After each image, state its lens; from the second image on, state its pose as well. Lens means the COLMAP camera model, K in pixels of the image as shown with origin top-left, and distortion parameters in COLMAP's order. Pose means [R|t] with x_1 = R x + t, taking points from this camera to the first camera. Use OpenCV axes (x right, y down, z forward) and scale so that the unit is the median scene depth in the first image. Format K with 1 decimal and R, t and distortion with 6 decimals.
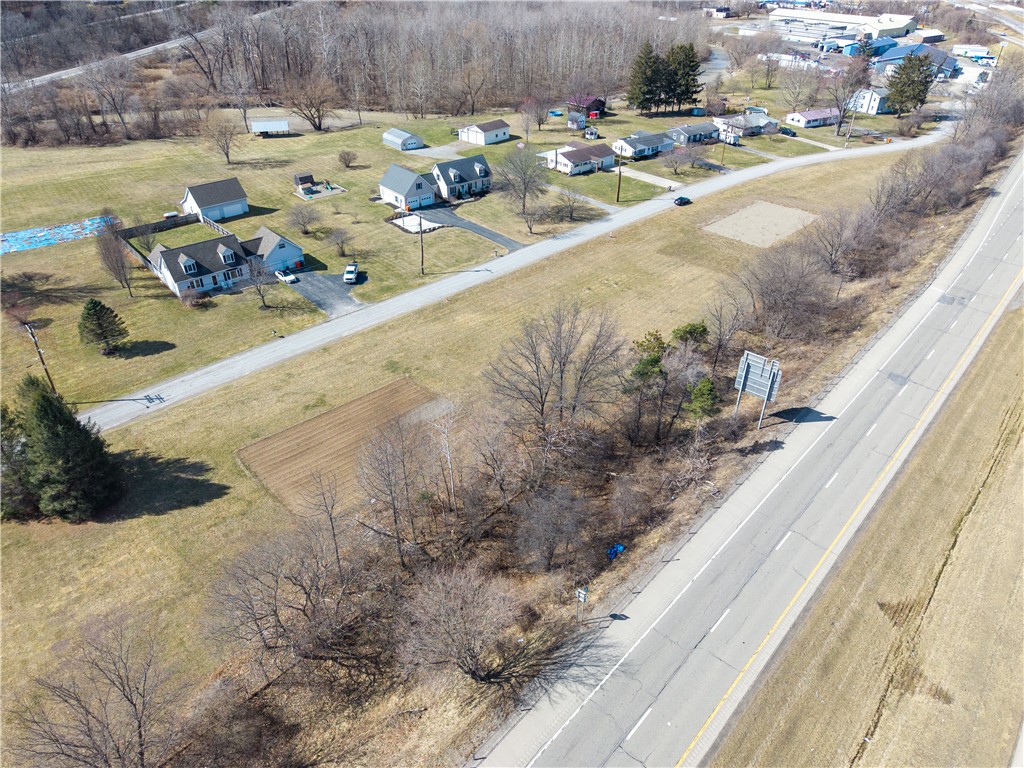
lens RADIAL K [[685.4, 0, 511.2], [0, 685.4, 384.1], [0, 0, 1]] dist [0.019837, -0.017295]
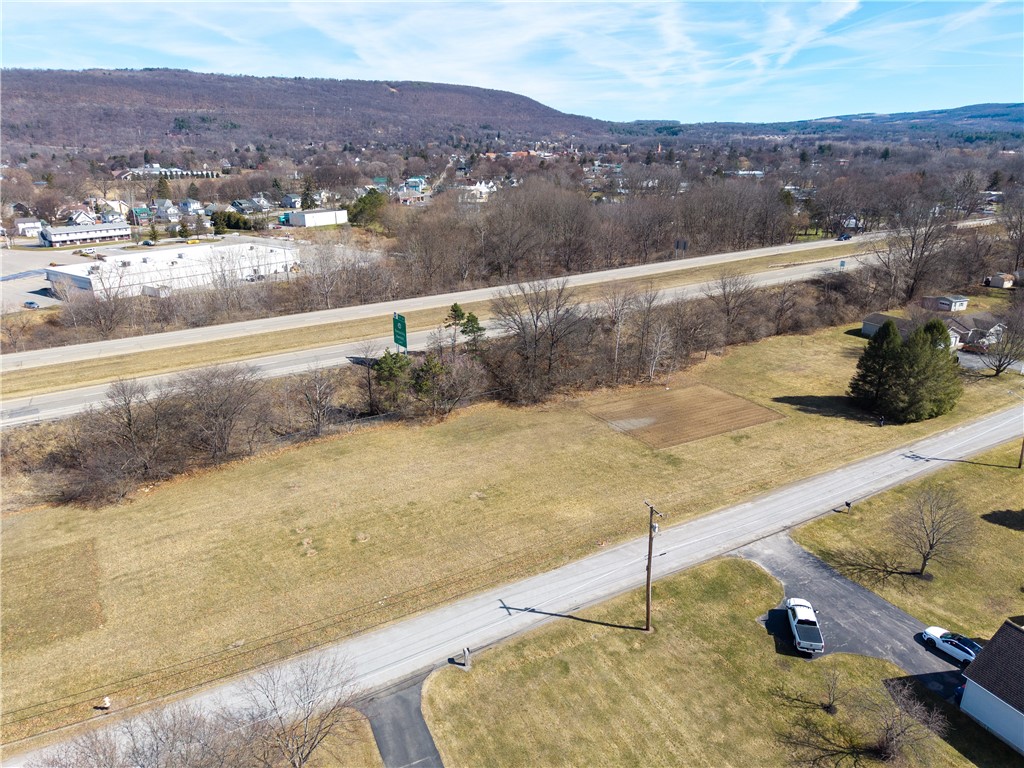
lens RADIAL K [[685.4, 0, 511.2], [0, 685.4, 384.1], [0, 0, 1]] dist [0.019837, -0.017295]
pose [[-0.966194, -0.091877, 0.240890, -0.157038], [0.134491, 0.617530, 0.774964, -0.723547], [-0.219958, 0.781163, -0.584297, 1.332012]]
